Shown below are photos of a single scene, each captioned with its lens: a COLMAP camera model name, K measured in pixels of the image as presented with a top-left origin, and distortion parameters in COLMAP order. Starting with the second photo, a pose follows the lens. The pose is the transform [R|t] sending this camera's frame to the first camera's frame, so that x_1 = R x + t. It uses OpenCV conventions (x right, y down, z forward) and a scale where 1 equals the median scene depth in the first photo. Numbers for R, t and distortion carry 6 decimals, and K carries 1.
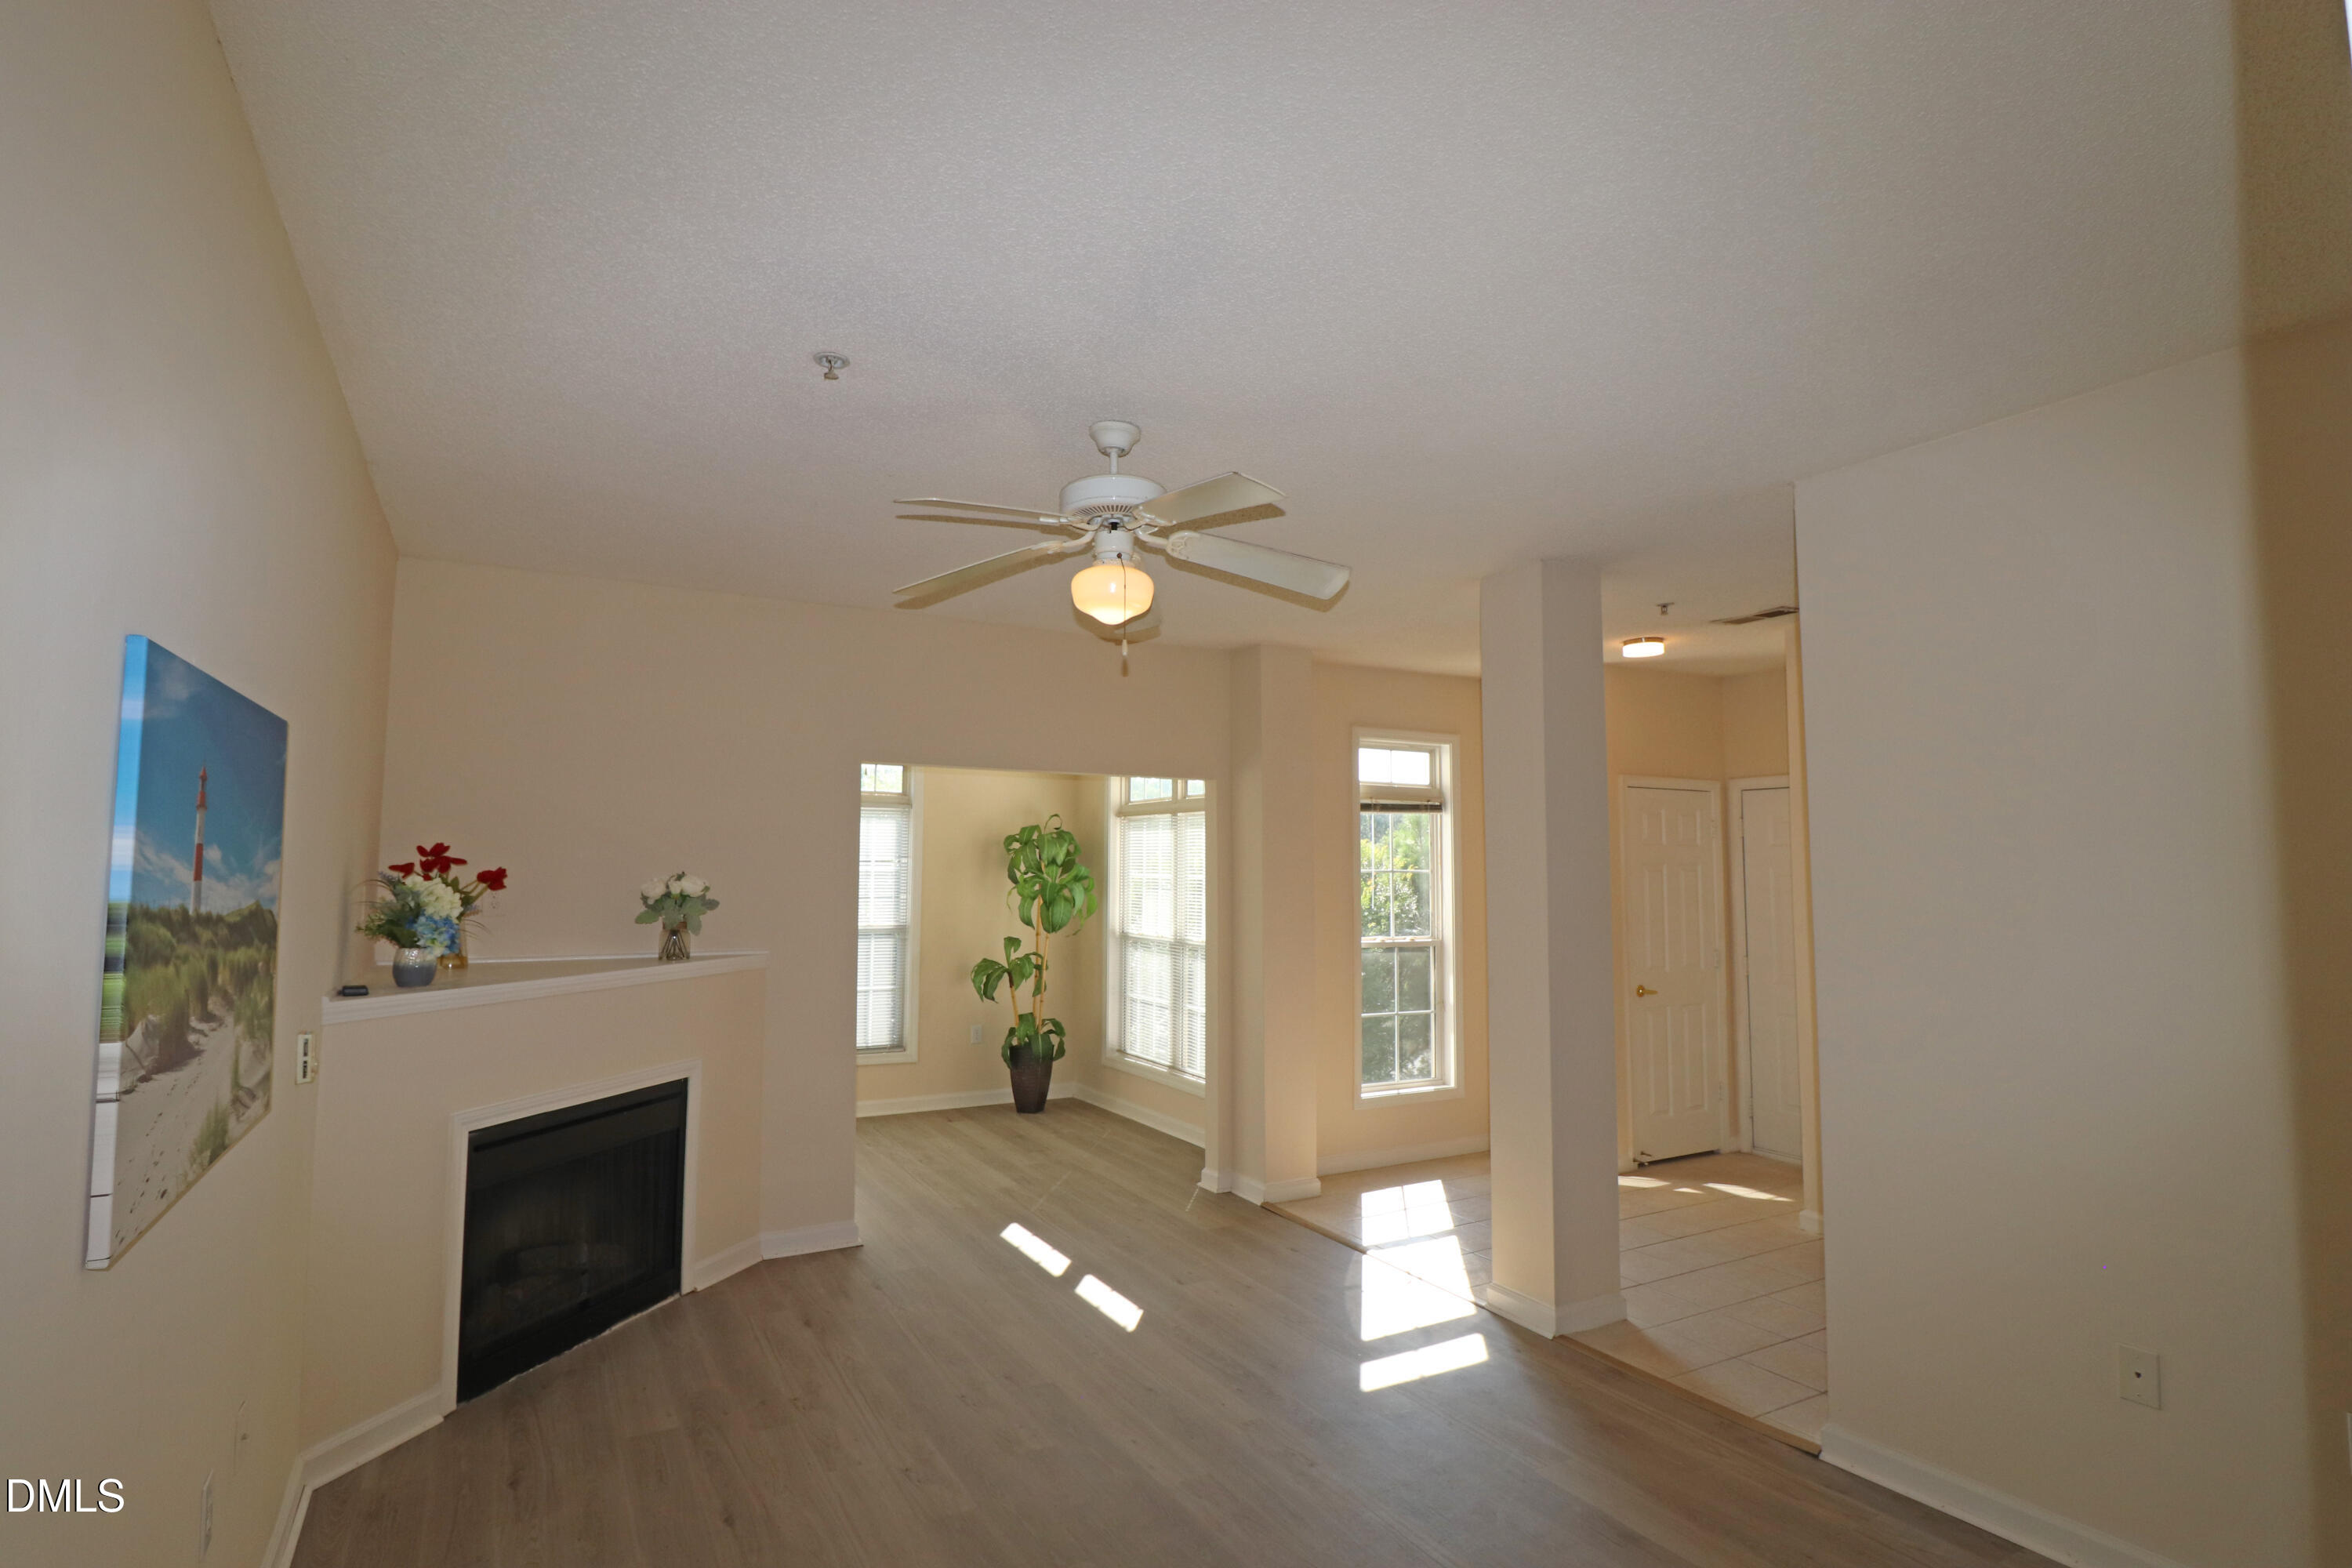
lens RADIAL K [[1144.3, 0, 1166.4], [0, 1144.3, 786.5], [0, 0, 1]] dist [-0.014395, -0.005534]
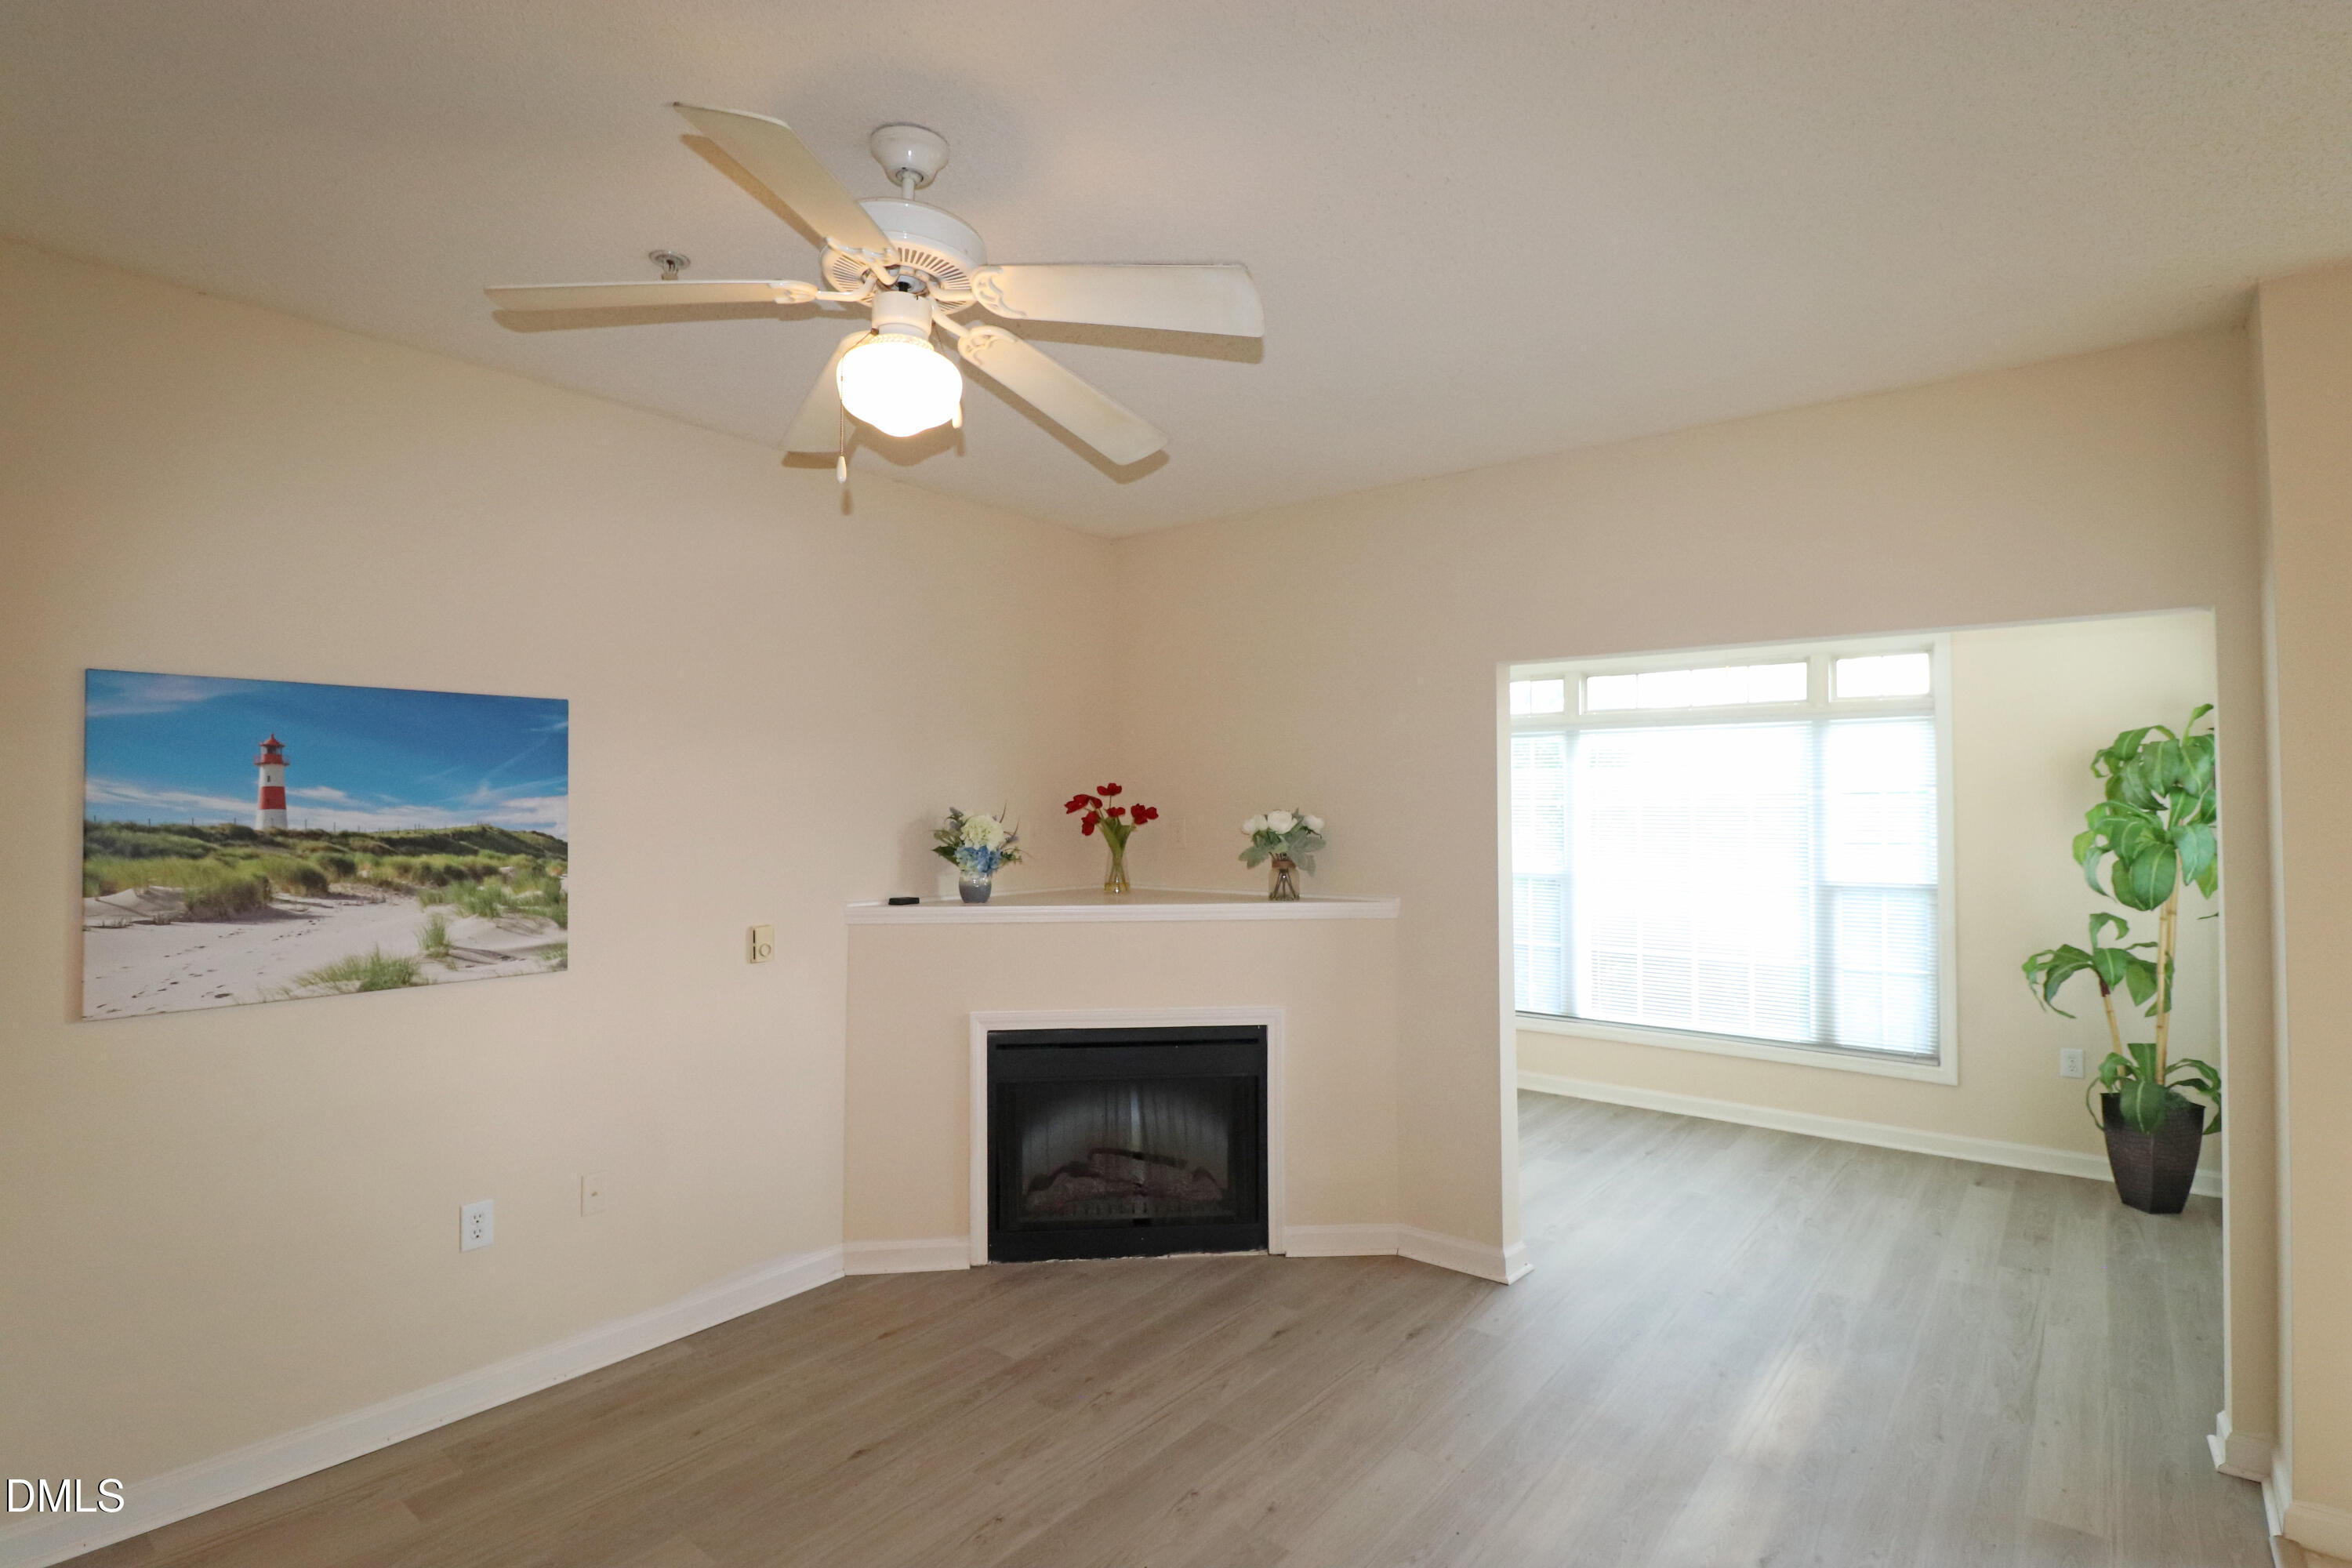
lens RADIAL K [[1144.3, 0, 1178.8], [0, 1144.3, 788.4], [0, 0, 1]] dist [-0.014395, -0.005534]
pose [[0.388975, -0.017121, -0.921089, 0.415056], [0.067756, 0.997651, 0.010069, 0.046136], [0.918753, -0.066326, 0.389222, 0.575274]]
